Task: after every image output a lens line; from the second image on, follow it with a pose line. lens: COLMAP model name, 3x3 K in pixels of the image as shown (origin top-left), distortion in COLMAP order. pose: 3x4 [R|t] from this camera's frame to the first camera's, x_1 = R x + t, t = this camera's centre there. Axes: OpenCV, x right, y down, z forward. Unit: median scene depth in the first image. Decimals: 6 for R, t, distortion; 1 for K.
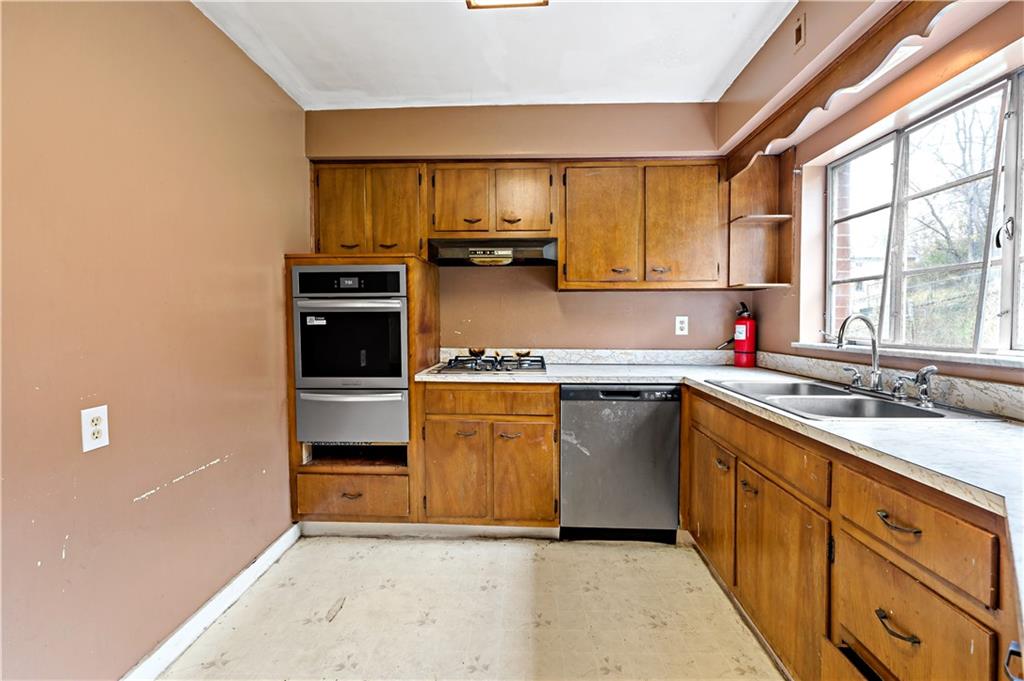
lens RADIAL K [[446.6, 0, 516.1], [0, 446.6, 334.2], [0, 0, 1]] dist [-0.002714, -0.000124]
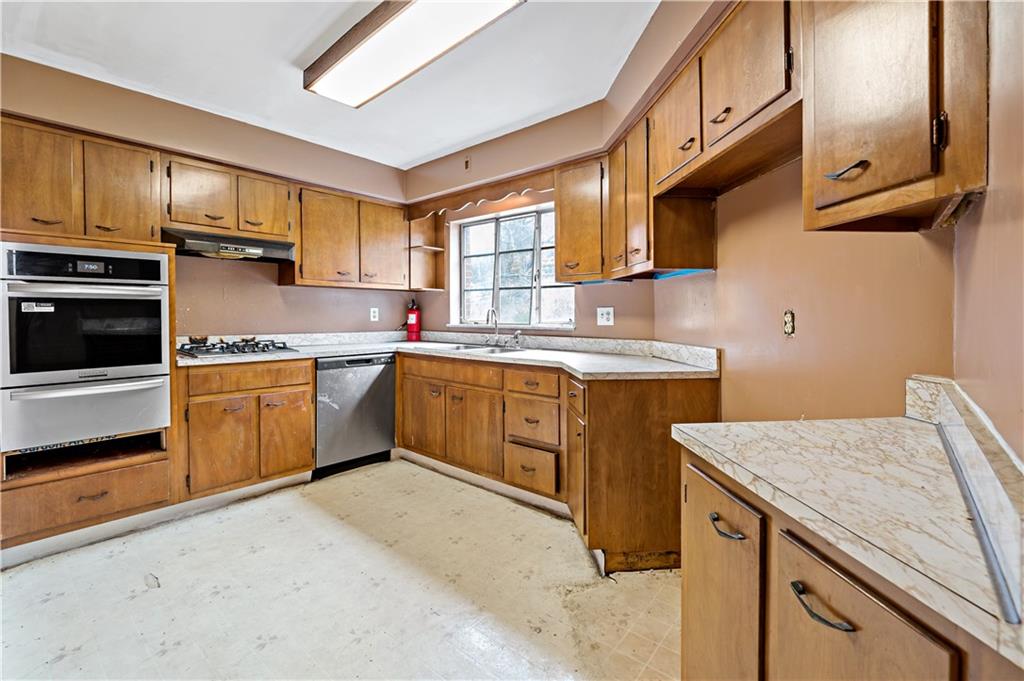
lens RADIAL K [[446.6, 0, 501.4], [0, 446.6, 316.9], [0, 0, 1]] dist [-0.002714, -0.000124]
pose [[0.645584, -0.002014, 0.763687, -0.527979], [0.018089, 0.999756, -0.012655, 0.015941], [-0.763475, 0.021984, 0.645463, -0.252717]]
